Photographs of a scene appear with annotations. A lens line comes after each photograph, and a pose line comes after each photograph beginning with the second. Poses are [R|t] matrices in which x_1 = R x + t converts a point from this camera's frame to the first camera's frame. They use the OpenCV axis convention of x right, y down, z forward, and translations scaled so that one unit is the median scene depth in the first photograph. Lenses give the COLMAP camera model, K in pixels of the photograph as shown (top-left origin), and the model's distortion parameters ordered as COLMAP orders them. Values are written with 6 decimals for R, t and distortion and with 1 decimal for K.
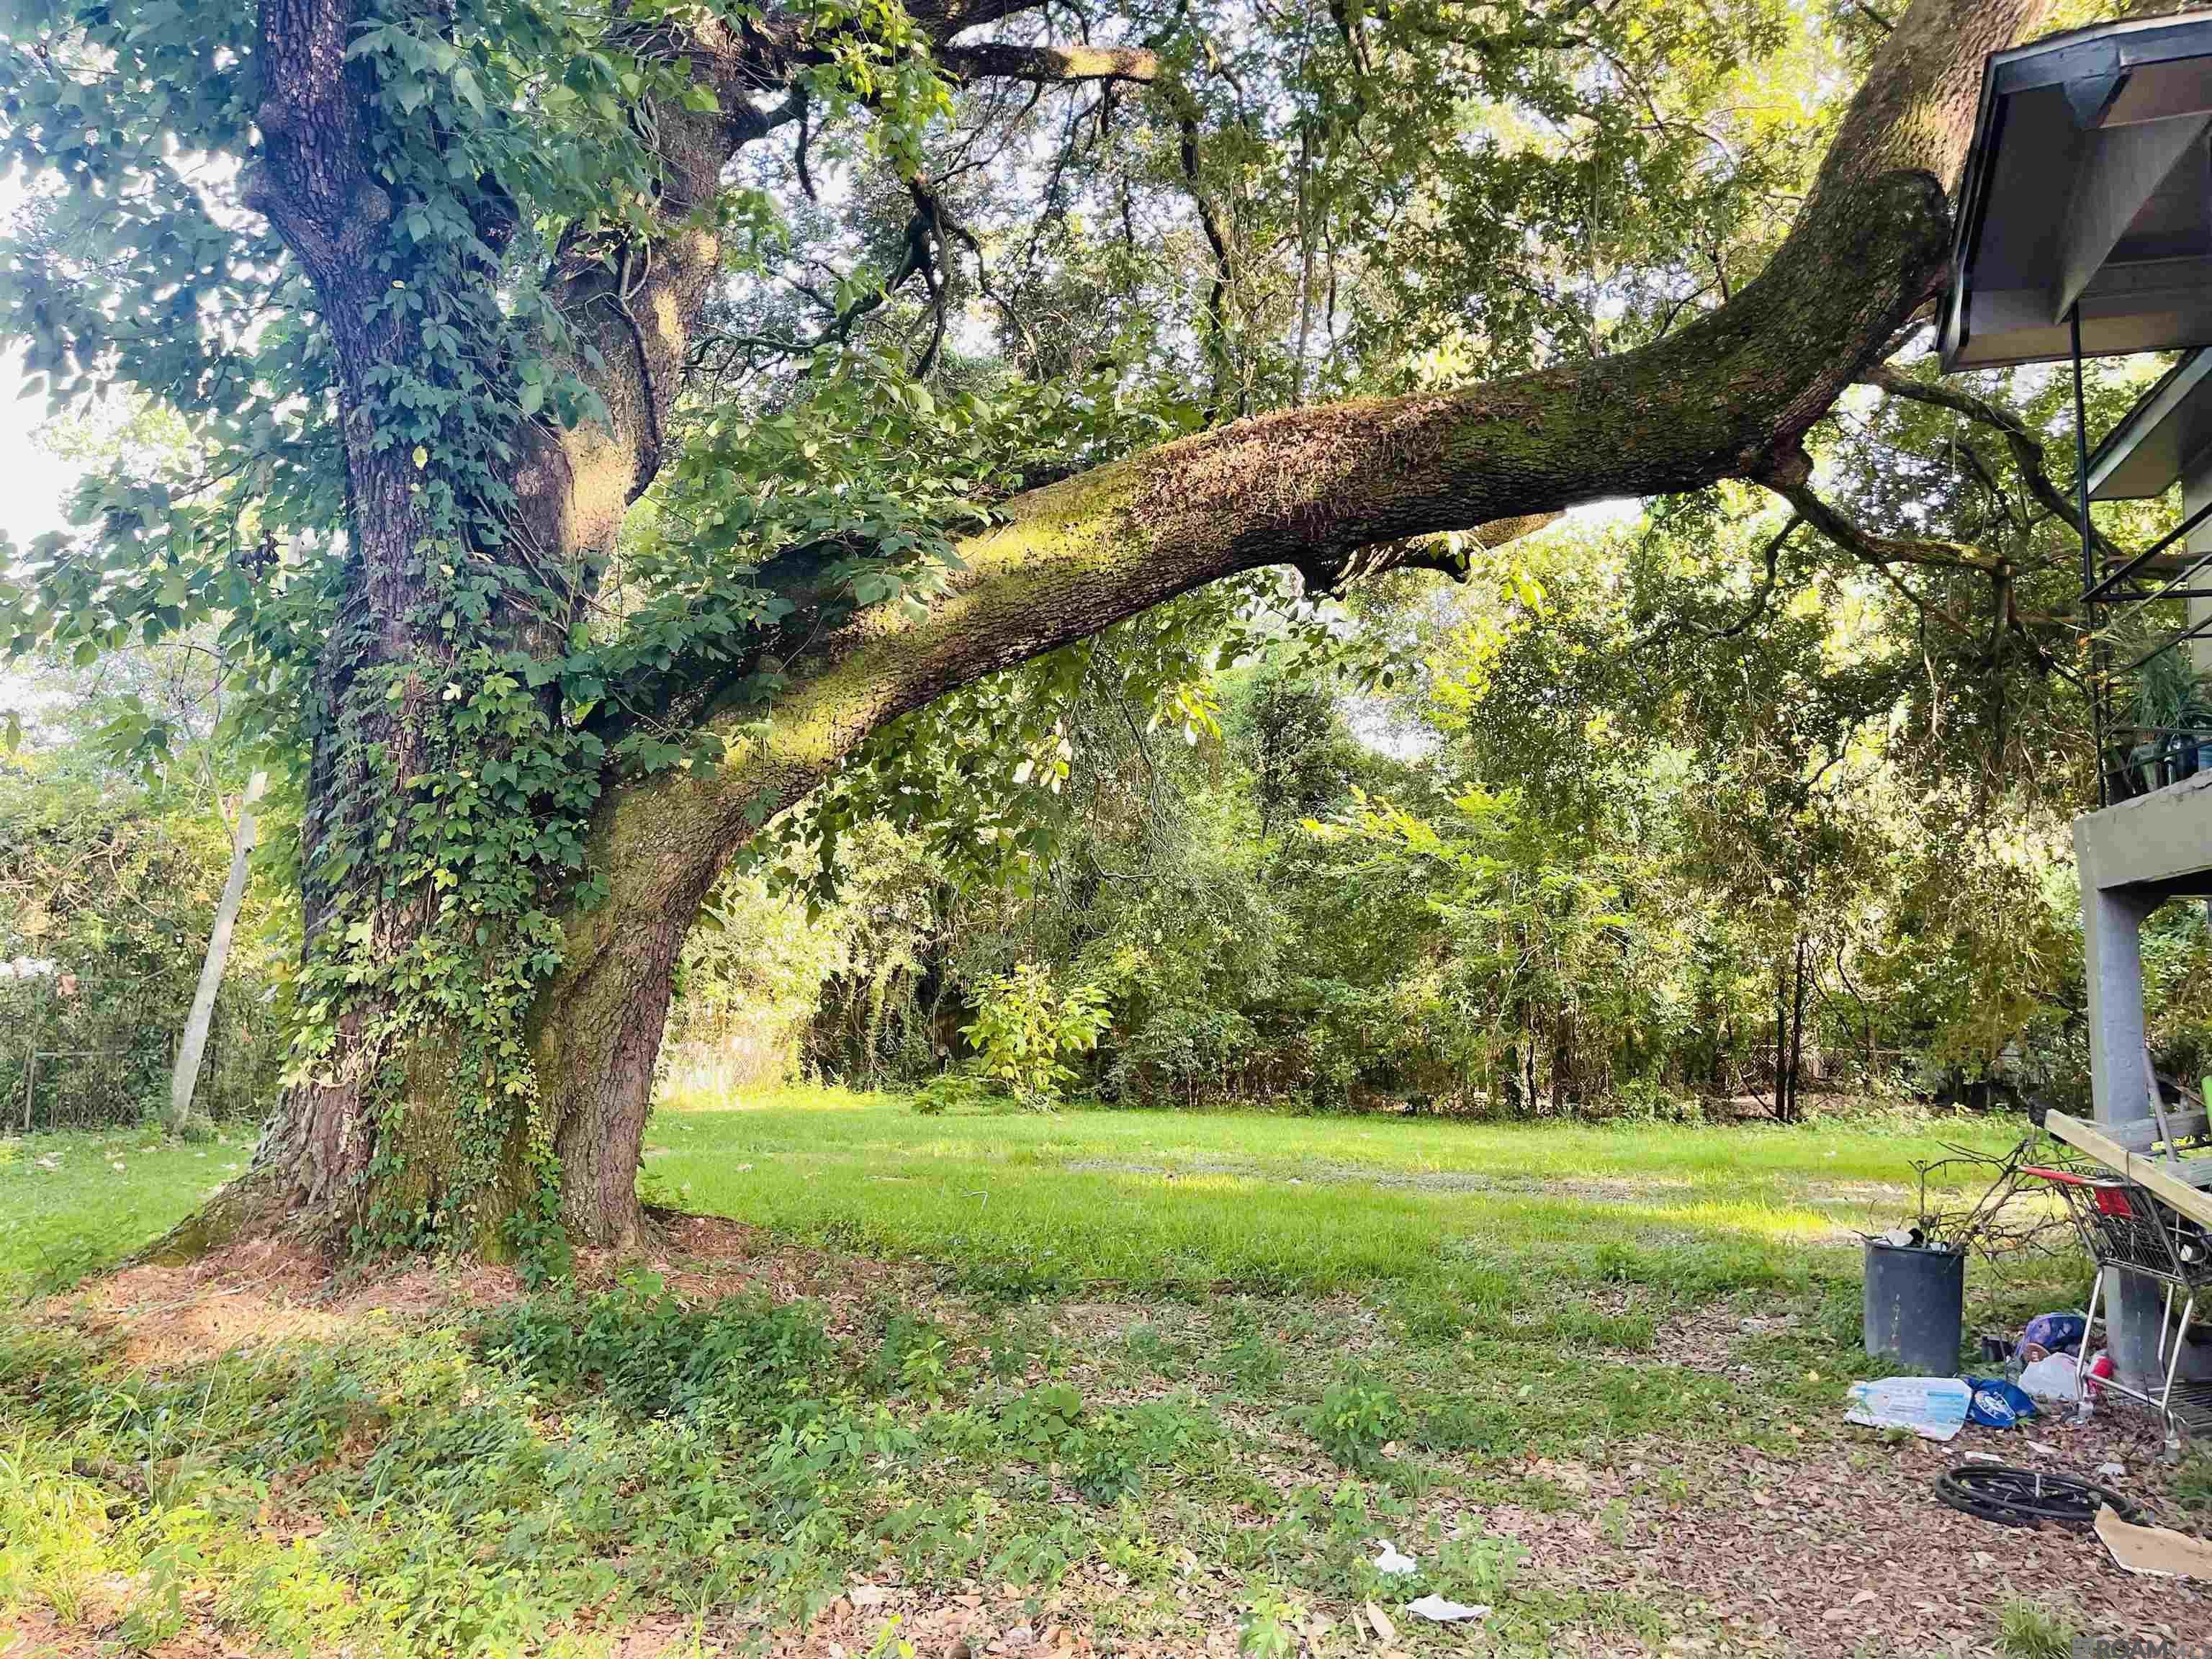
lens RADIAL K [[1668.1, 0, 1092.9], [0, 1668.1, 825.7], [0, 0, 1]] dist [0.074885, -0.102500]
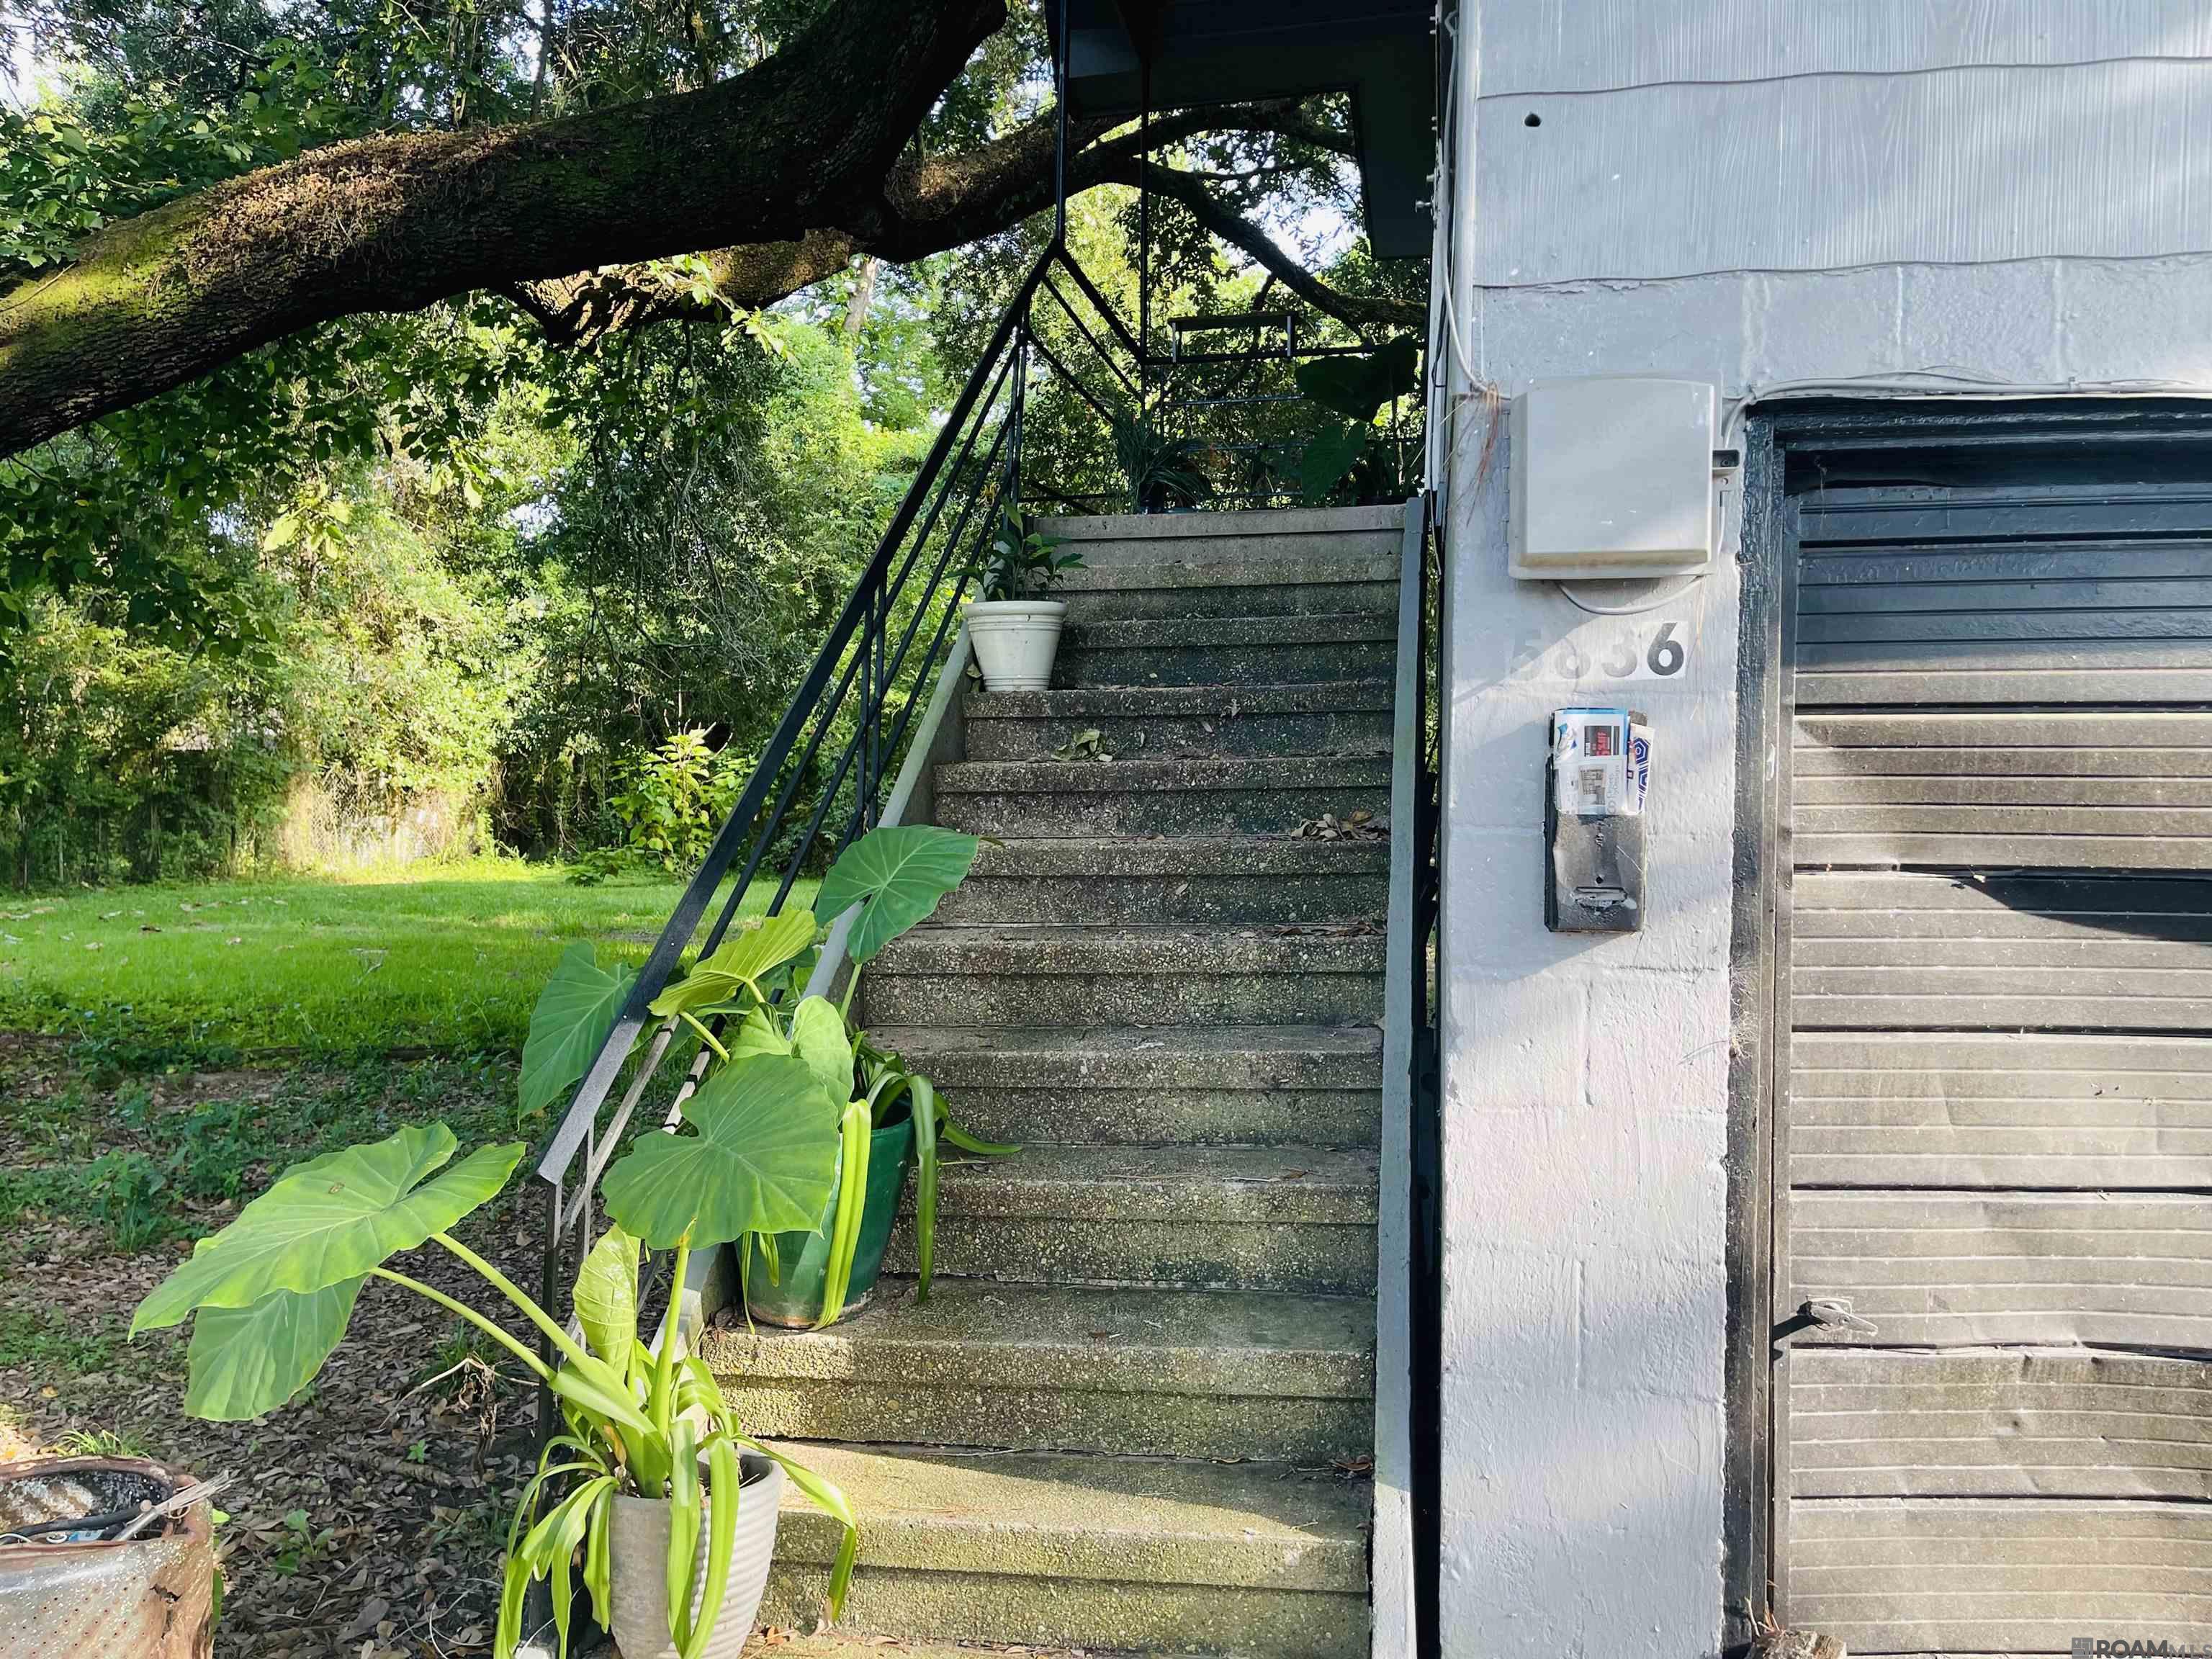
lens RADIAL K [[1668.1, 0, 1110.1], [0, 1668.1, 835.9], [0, 0, 1]] dist [0.074885, -0.102500]
pose [[0.997847, -0.009821, 0.064840, 0.306911], [0.000470, 0.989767, 0.142693, 0.000507], [-0.065578, -0.142355, 0.987641, -0.009162]]
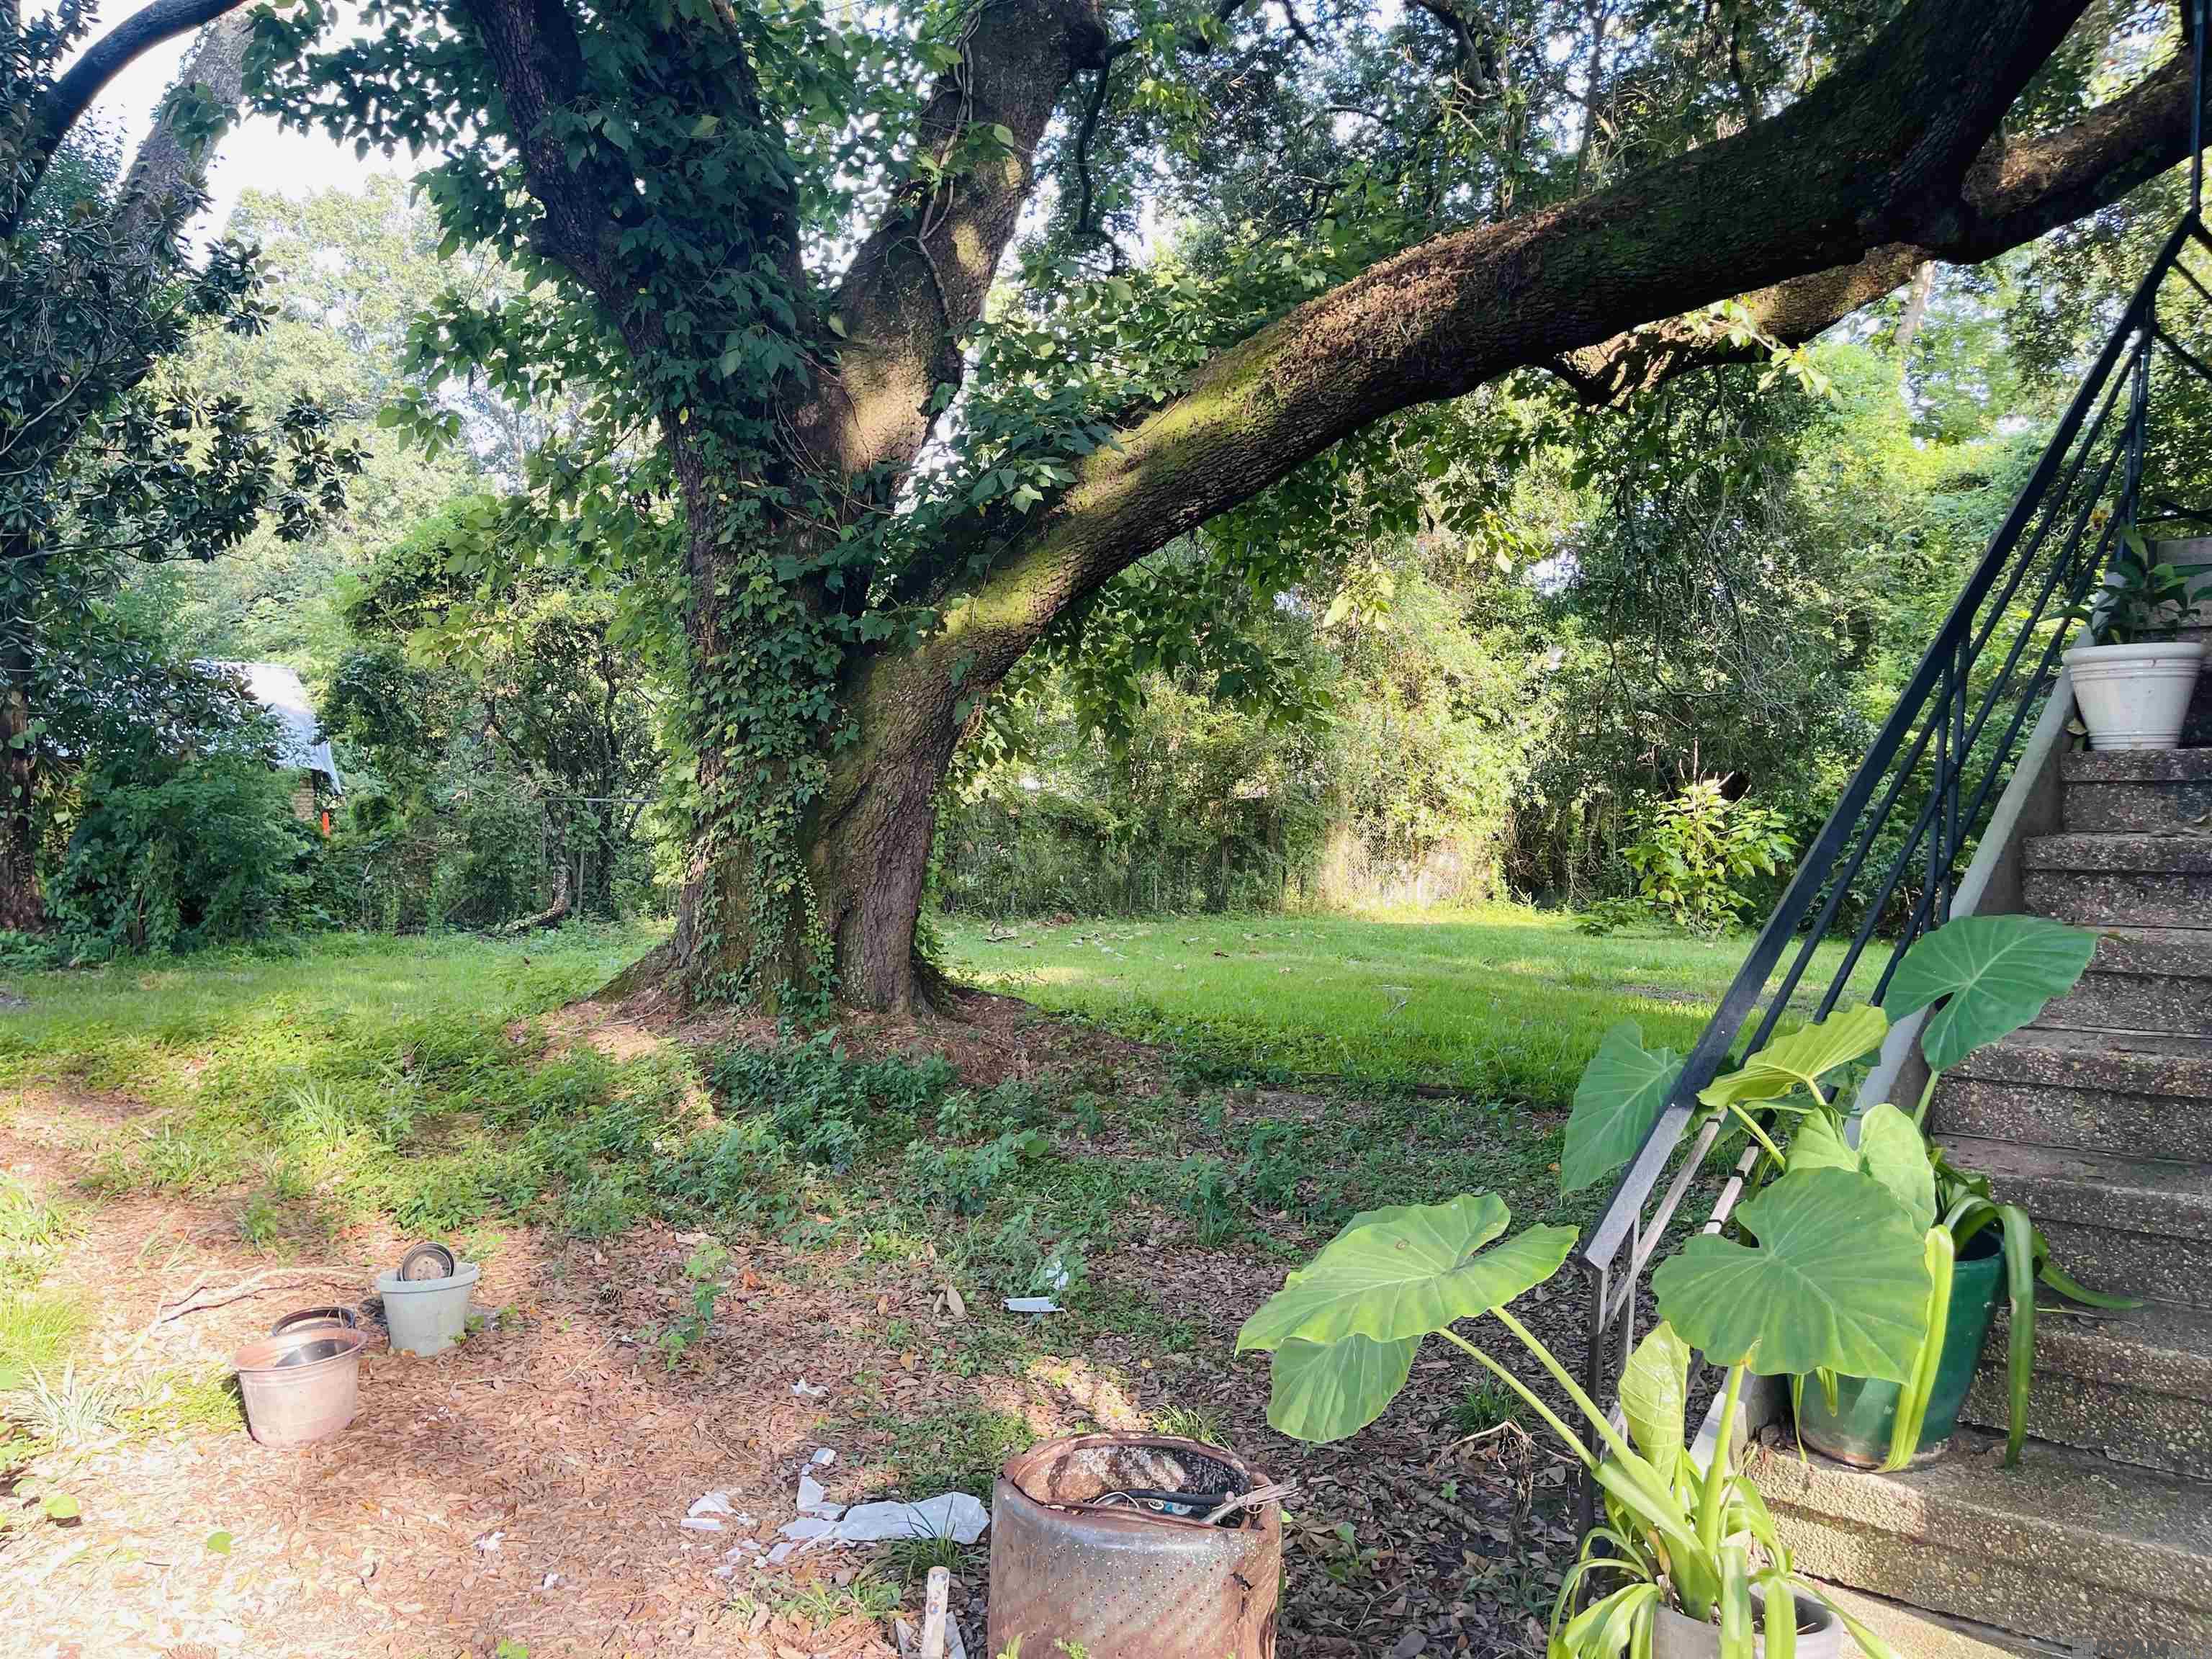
lens RADIAL K [[1668.1, 0, 1095.5], [0, 1668.1, 830.3], [0, 0, 1]] dist [0.074885, -0.102500]
pose [[0.865238, 0.006817, -0.501315, 0.300813], [0.048385, 0.994105, 0.097026, -0.003696], [0.499022, -0.108206, 0.859807, -0.007466]]
